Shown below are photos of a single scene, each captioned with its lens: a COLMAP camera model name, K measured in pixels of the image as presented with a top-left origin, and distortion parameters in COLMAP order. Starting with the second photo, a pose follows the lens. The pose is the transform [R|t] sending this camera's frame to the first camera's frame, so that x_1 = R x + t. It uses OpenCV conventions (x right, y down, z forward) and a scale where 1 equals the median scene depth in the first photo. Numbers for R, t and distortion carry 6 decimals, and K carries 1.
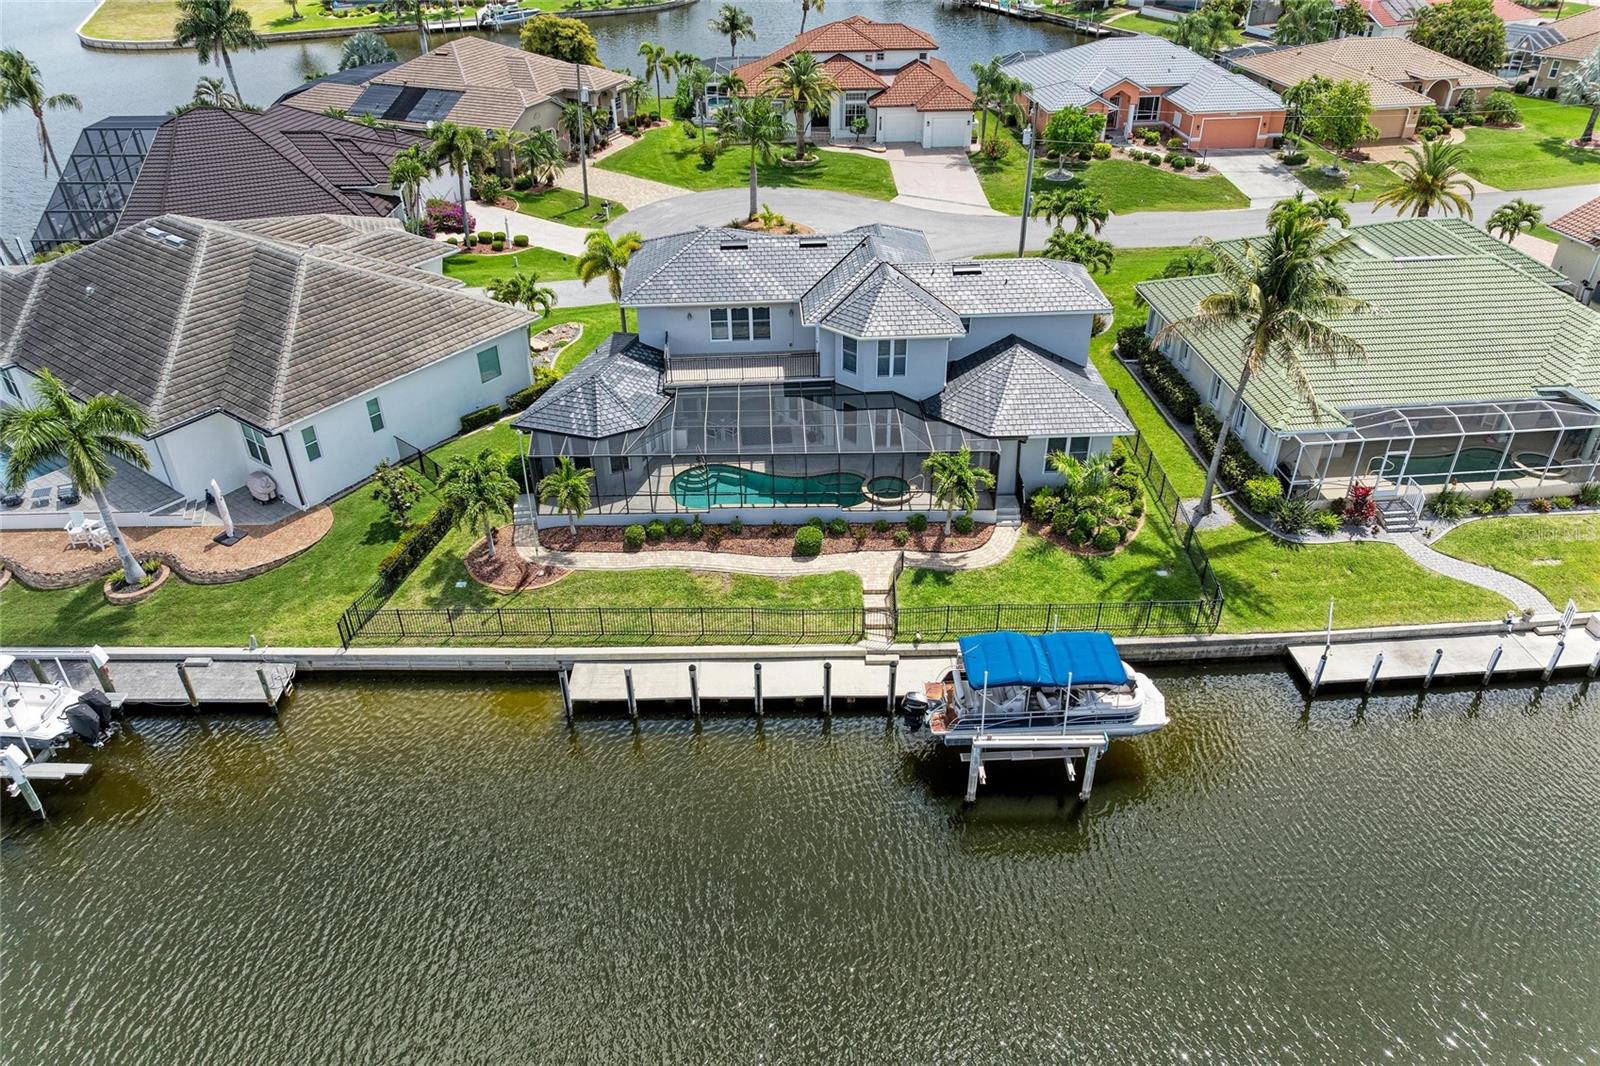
lens RADIAL K [[1128.0, 0, 792.7], [0, 1128.0, 533.6], [0, 0, 1]] dist [-0.022427, 0.002237]
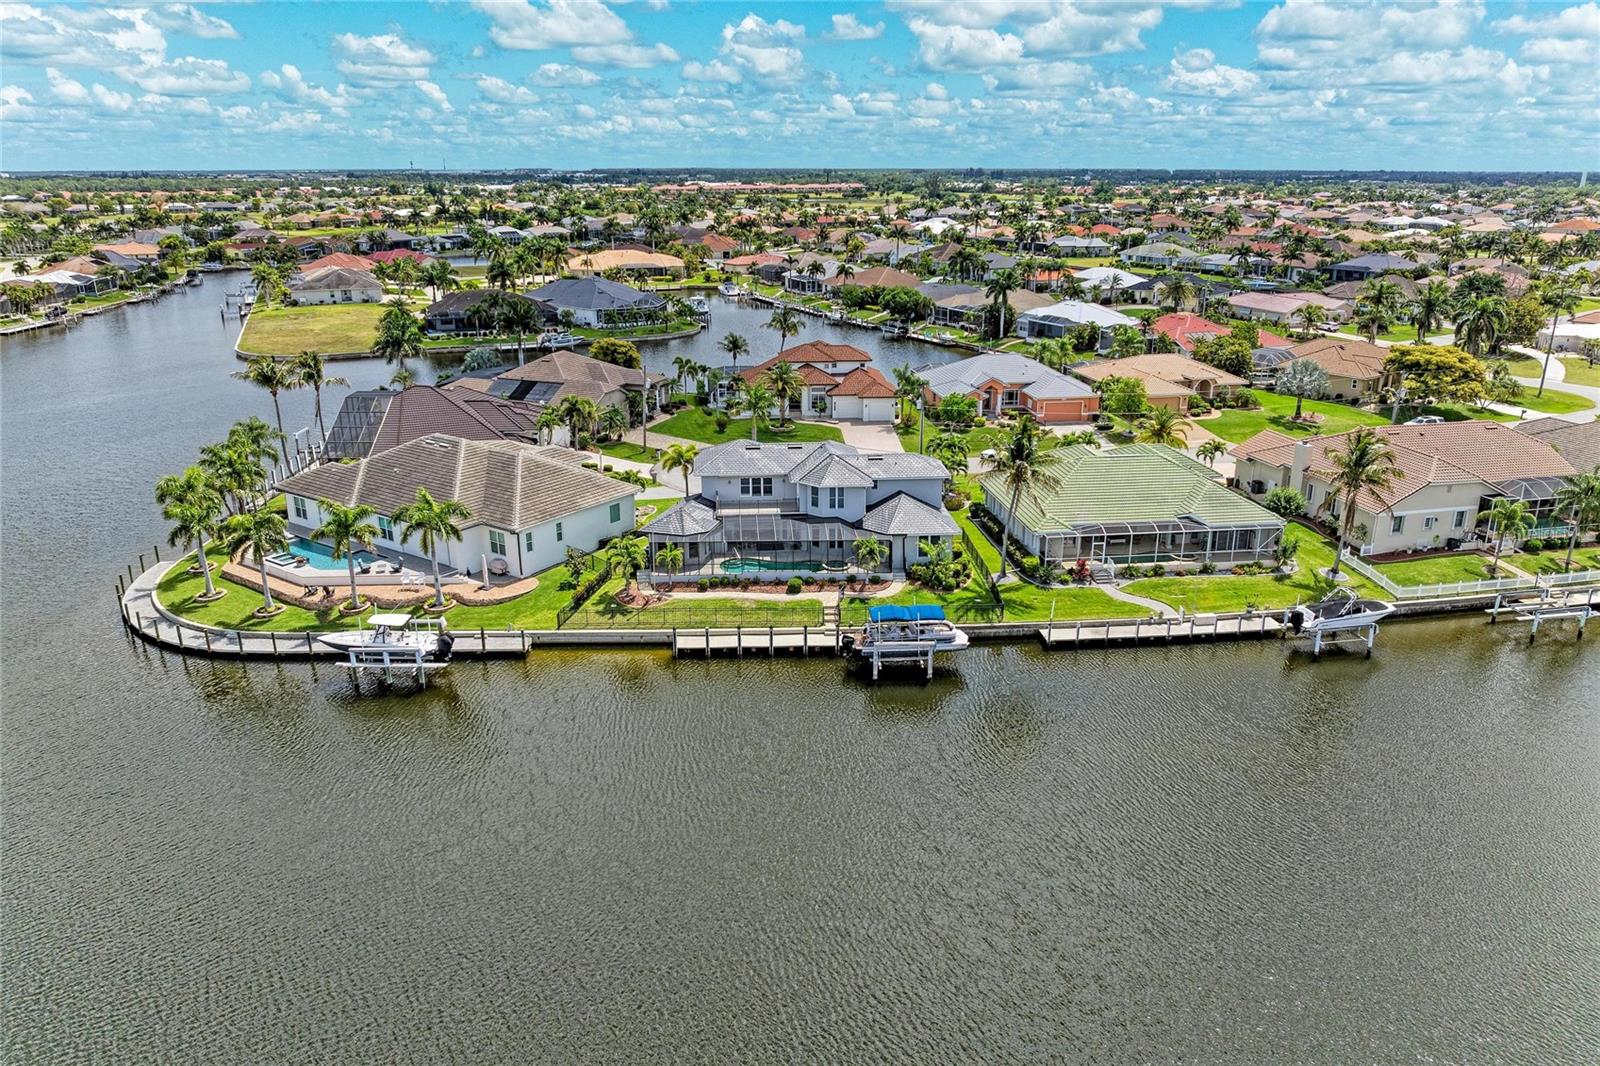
lens RADIAL K [[1128.0, 0, 800.4], [0, 1128.0, 537.0], [0, 0, 1]] dist [-0.022427, 0.002237]
pose [[0.999429, 0.000563, 0.033799, -0.040300], [0.008379, 0.964532, -0.263831, 0.423651], [-0.032748, 0.263964, 0.963976, -0.855017]]
